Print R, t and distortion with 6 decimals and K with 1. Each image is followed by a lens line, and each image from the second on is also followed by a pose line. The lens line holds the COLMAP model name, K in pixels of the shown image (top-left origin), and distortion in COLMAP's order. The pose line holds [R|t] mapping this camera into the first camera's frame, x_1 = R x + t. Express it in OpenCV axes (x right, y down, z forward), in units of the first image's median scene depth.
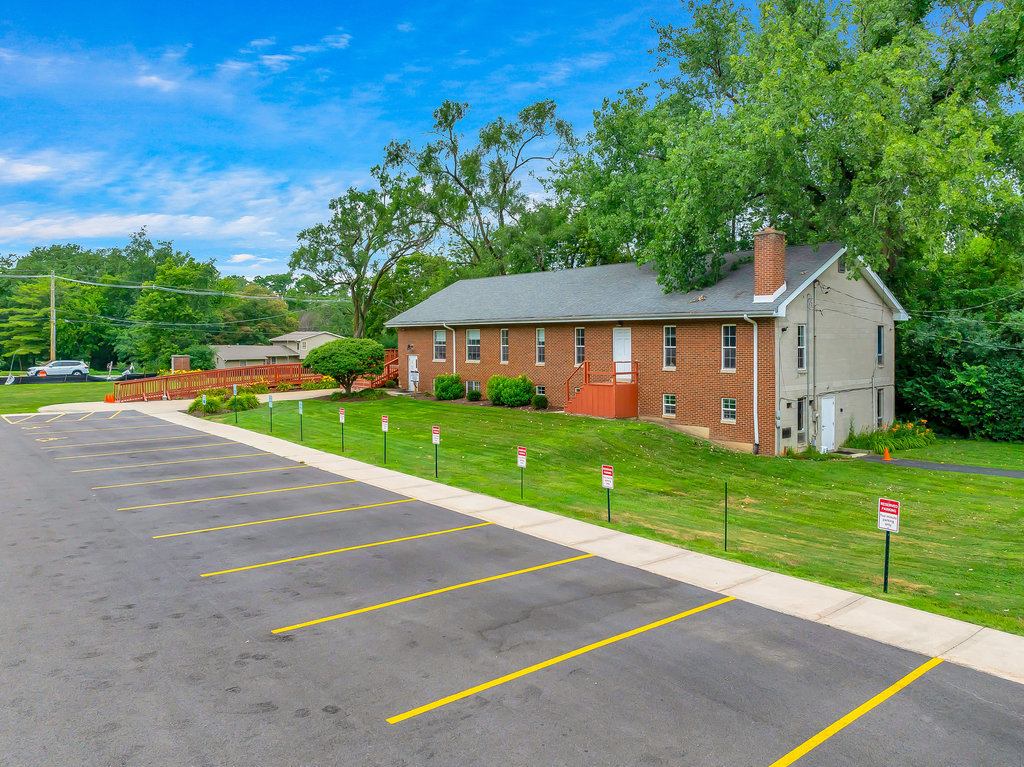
lens RADIAL K [[735.9, 0, 511.9], [0, 735.9, 348.5], [0, 0, 1]] dist [-0.039662, 0.002437]
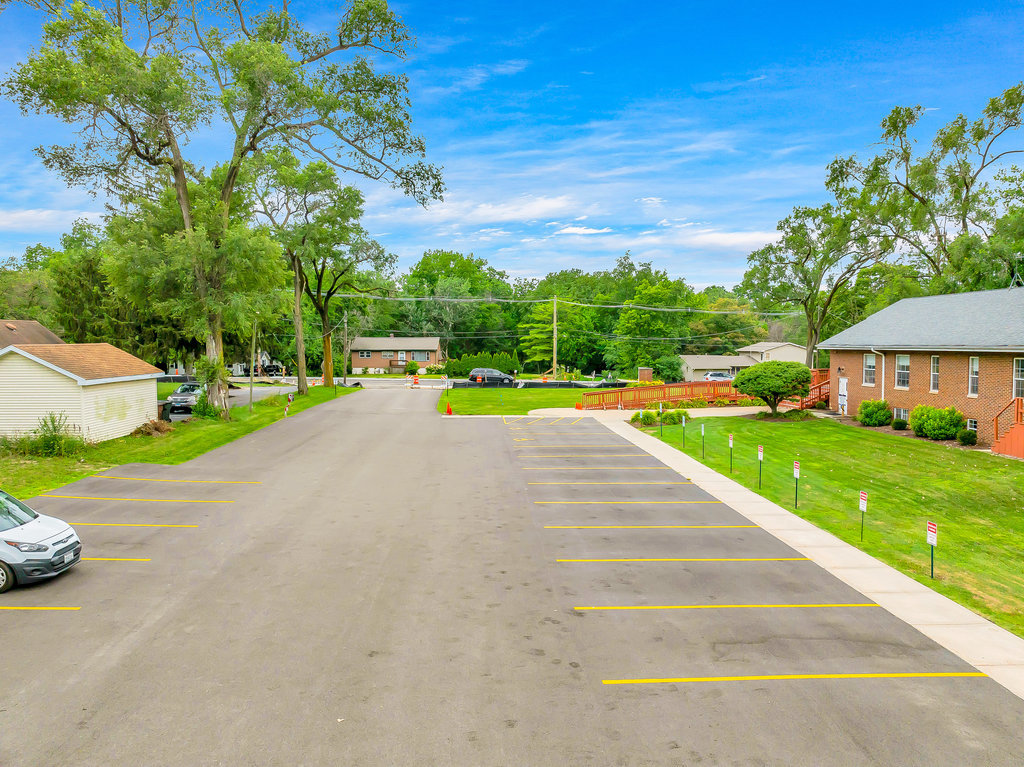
lens RADIAL K [[722.9, 0, 517.8], [0, 722.9, 377.4], [0, 0, 1]] dist [-0.040550, 0.001261]
pose [[0.797833, 0.030799, -0.602091, 0.112317], [-0.007660, 0.999131, 0.040959, -0.032082], [0.602829, -0.028066, 0.797376, -0.048003]]
